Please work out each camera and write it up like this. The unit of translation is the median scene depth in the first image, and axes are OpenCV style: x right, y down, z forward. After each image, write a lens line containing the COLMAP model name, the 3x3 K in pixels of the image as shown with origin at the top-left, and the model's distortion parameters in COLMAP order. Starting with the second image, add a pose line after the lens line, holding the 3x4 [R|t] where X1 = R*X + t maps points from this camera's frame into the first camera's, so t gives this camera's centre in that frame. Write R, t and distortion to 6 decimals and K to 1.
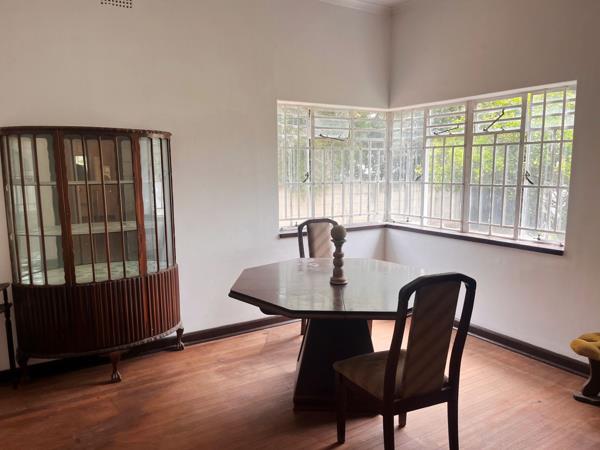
lens RADIAL K [[450.7, 0, 300.3], [0, 450.7, 228.2], [0, 0, 1]] dist [0.064603, -0.086597]
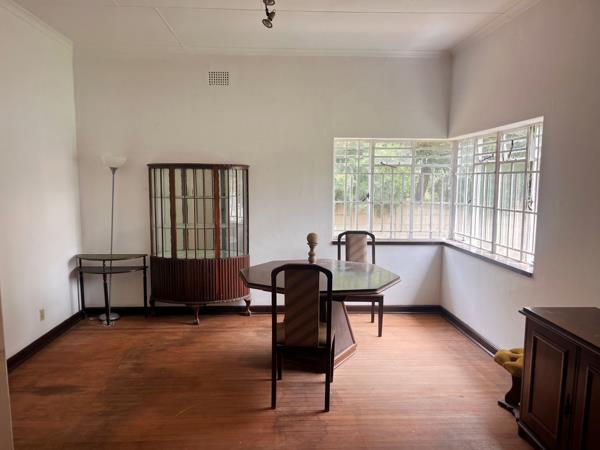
lens RADIAL K [[450.7, 0, 300.3], [0, 450.7, 228.2], [0, 0, 1]] dist [0.064603, -0.086597]
pose [[0.877747, 0.062291, -0.475058, 0.563751], [-0.078641, 0.996796, -0.014600, 0.002022], [0.472627, 0.050174, 0.879833, -0.192629]]
